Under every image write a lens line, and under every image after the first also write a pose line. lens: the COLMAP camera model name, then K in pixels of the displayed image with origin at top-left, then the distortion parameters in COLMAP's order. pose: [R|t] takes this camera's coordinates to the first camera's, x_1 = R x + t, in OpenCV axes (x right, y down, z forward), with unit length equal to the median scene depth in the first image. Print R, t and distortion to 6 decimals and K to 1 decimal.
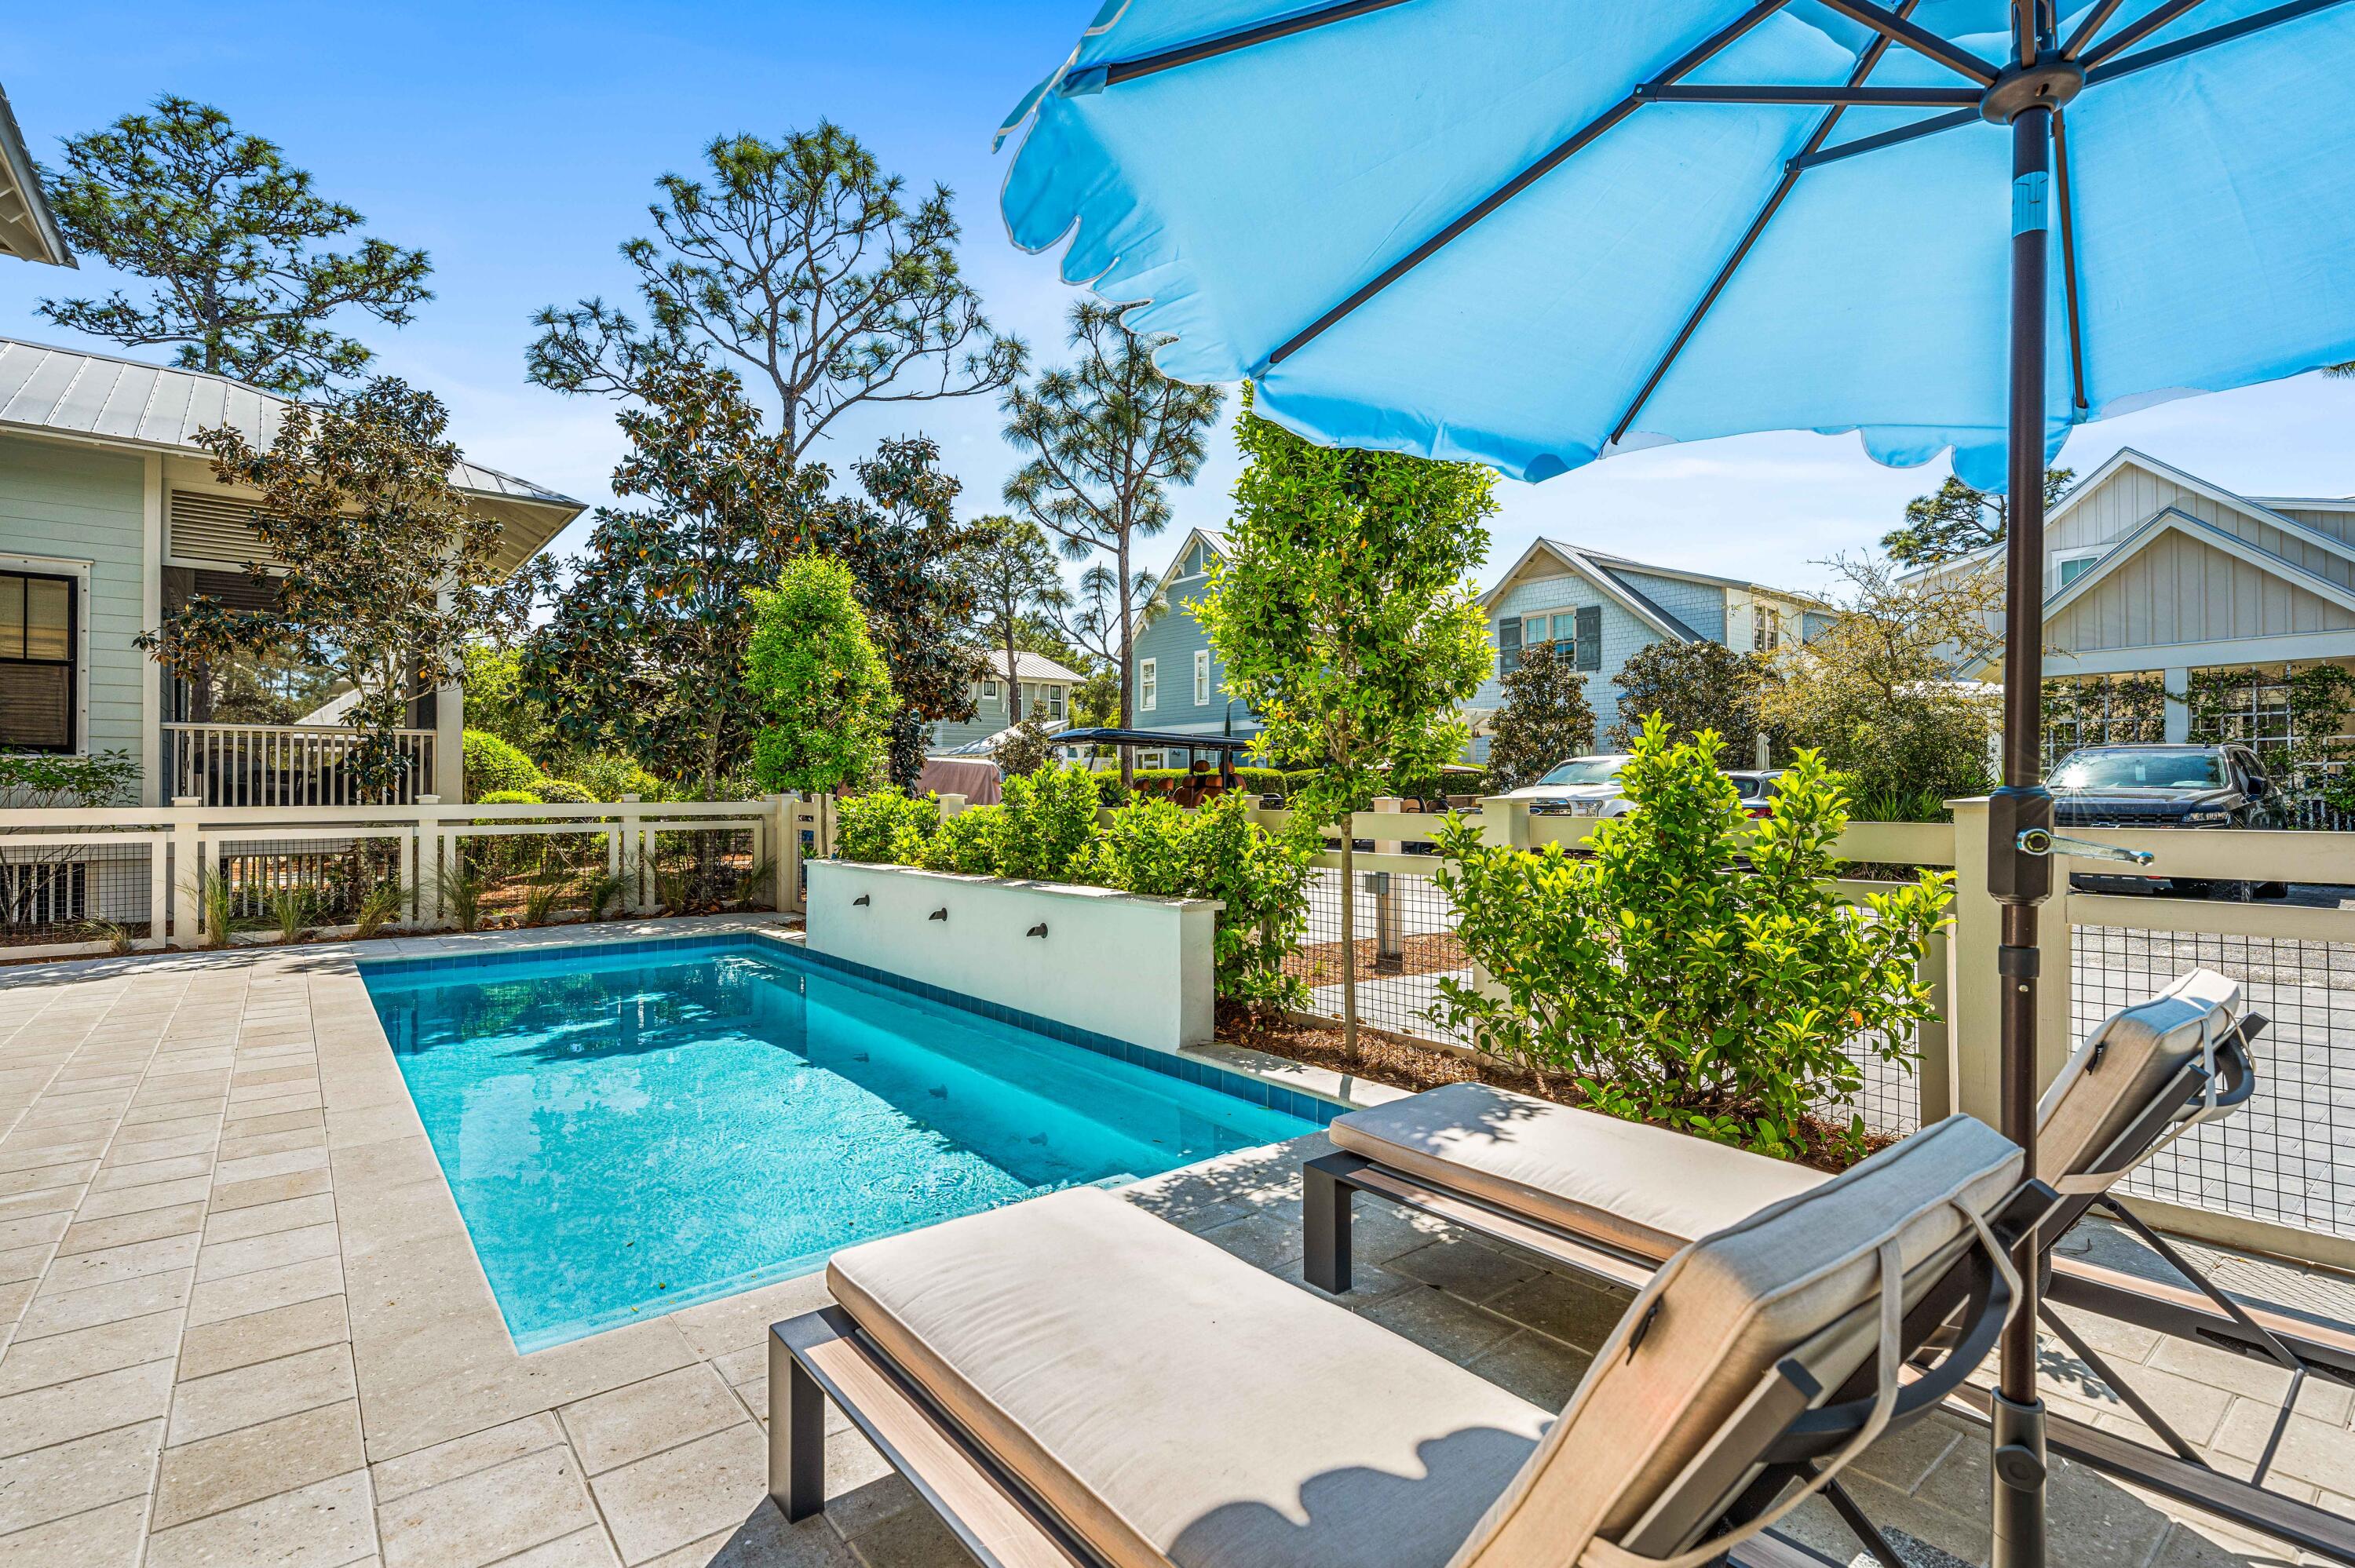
lens RADIAL K [[1091.9, 0, 1152.8], [0, 1091.9, 806.0], [0, 0, 1]] dist [-0.003600, 0.000238]
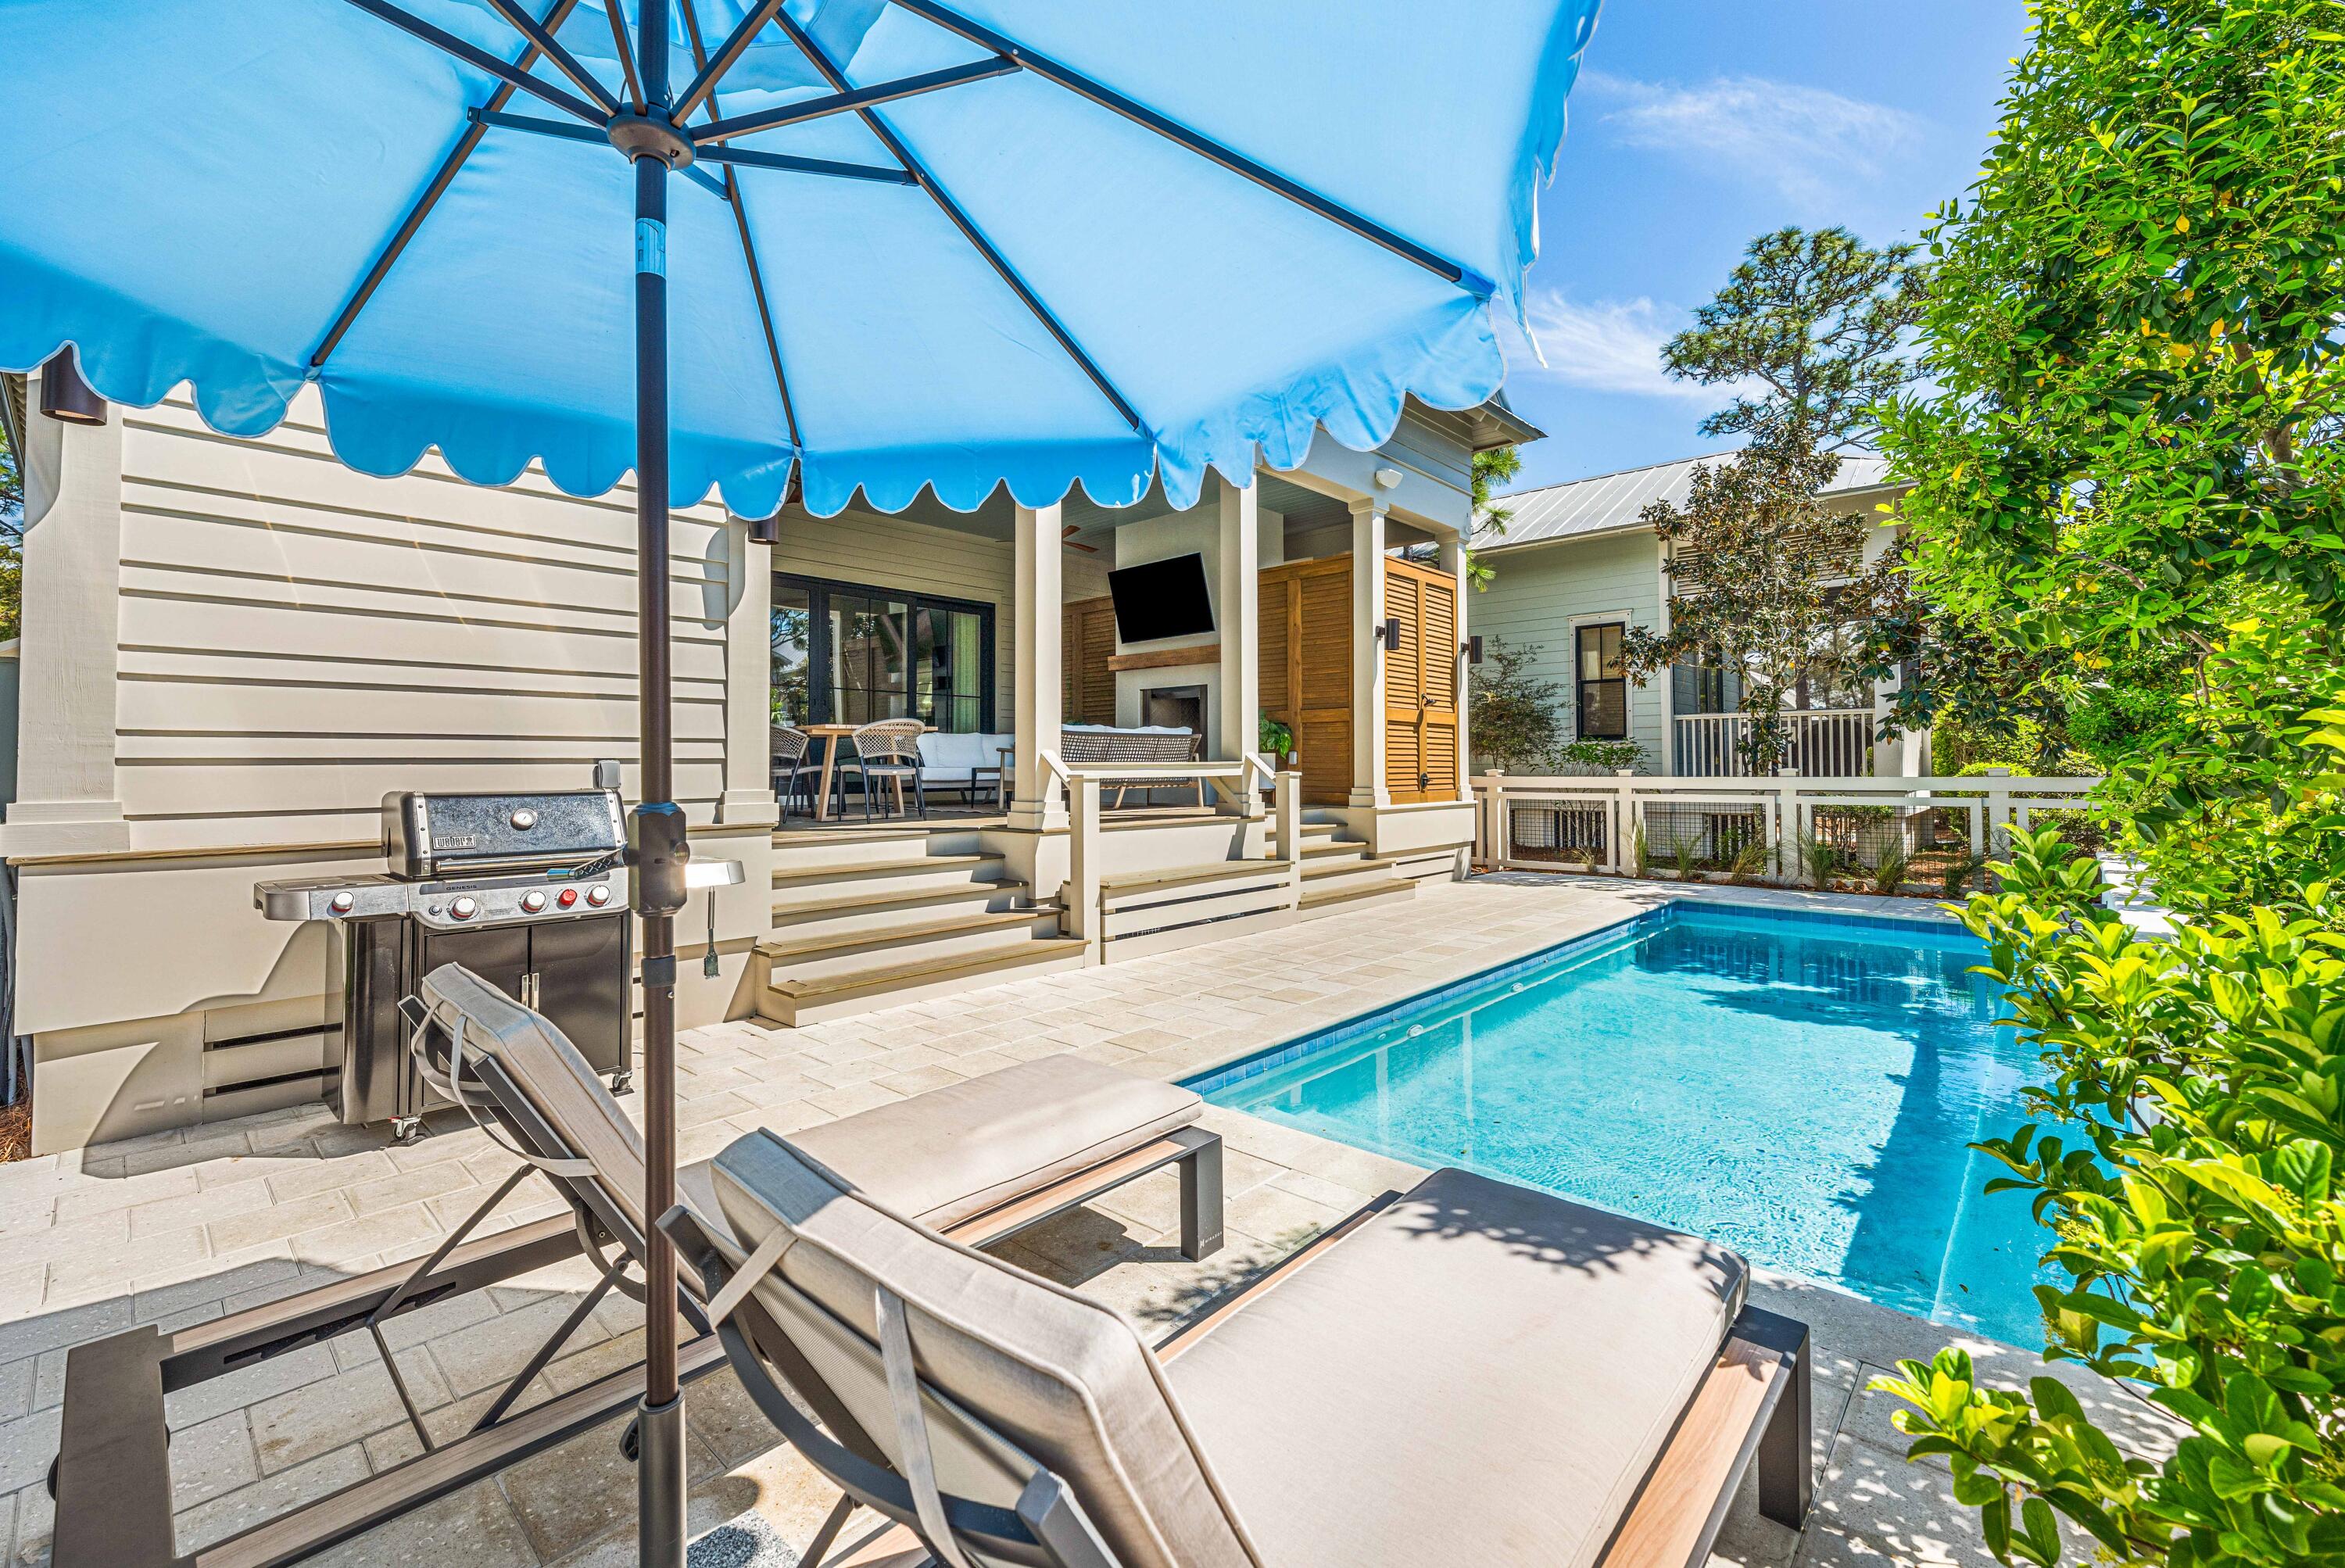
lens RADIAL K [[970.8, 0, 1162.1], [0, 970.8, 747.1], [0, 0, 1]] dist [-0.005534, 0.001225]
pose [[0.153070, -0.017180, -0.988066, 0.266011], [-0.008239, 0.999792, -0.018661, -0.008456], [0.988181, 0.010997, 0.152896, 0.194319]]
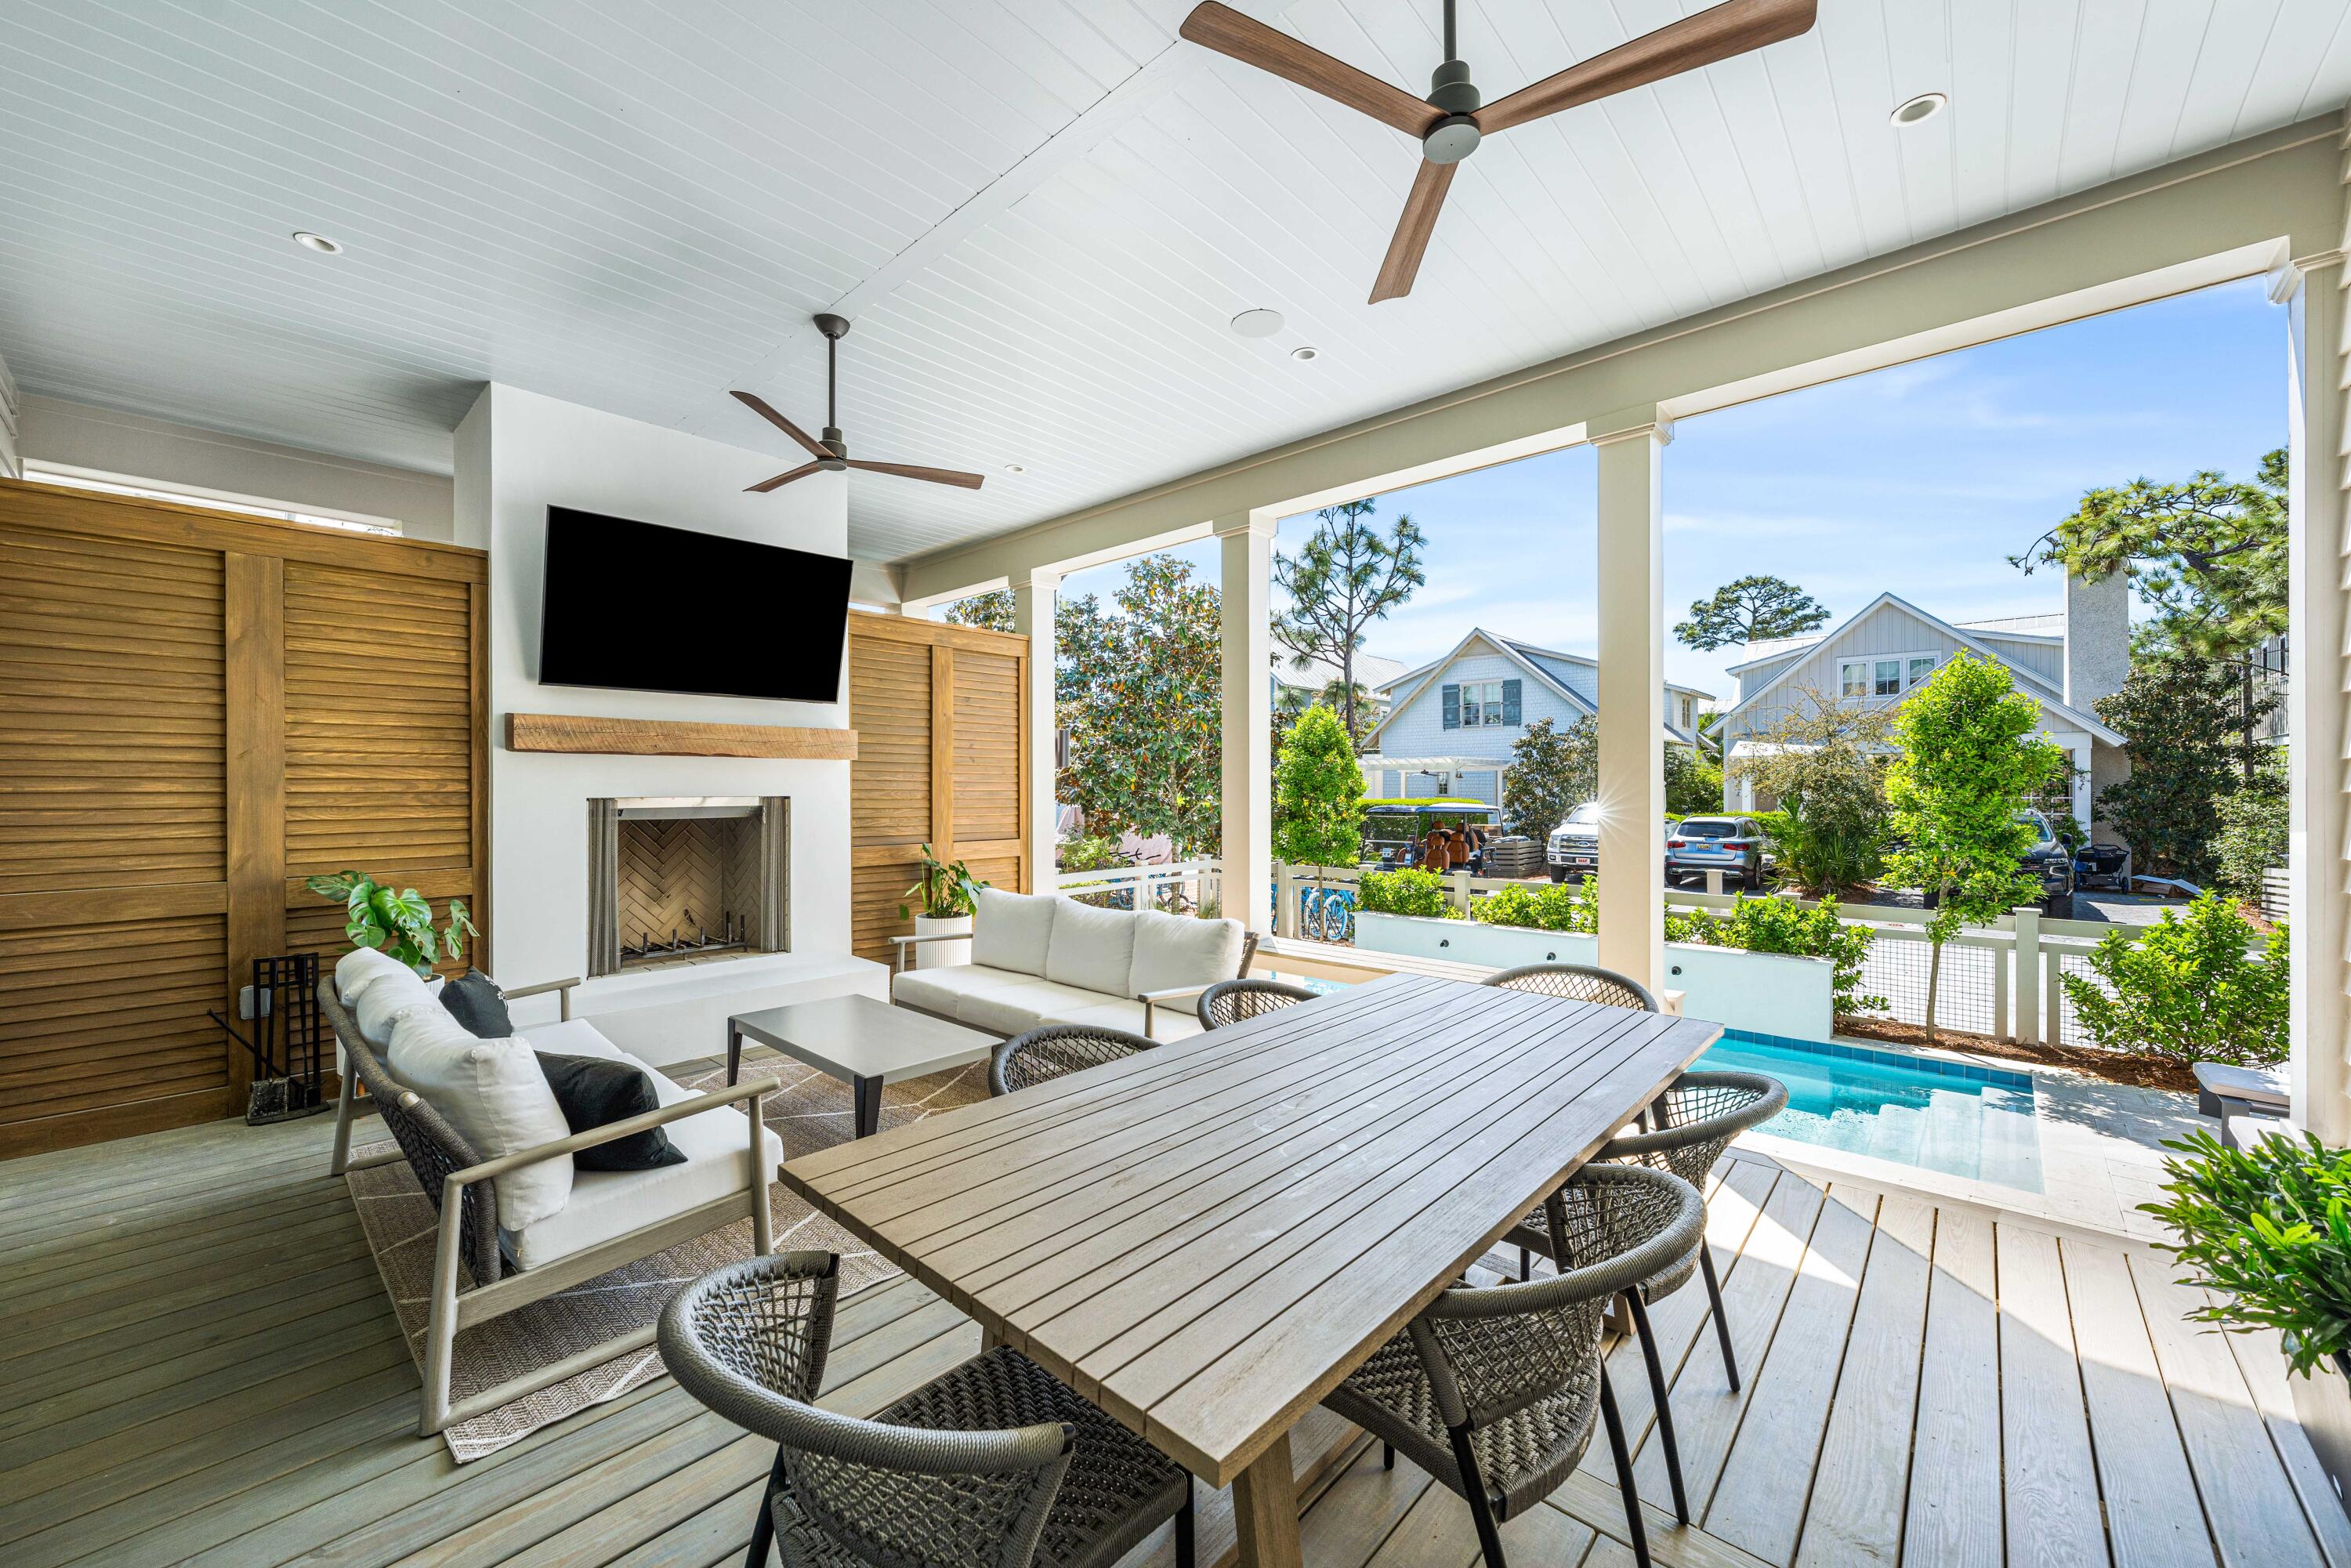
lens RADIAL K [[903.3, 0, 1166.9], [0, 903.3, 774.5], [0, 0, 1]] dist [0.000093, -0.000426]
pose [[0.987032, 0.005705, 0.160425, -0.753337], [-0.001541, 0.999659, -0.026068, -0.107749], [-0.160519, 0.025483, 0.986704, -0.199403]]
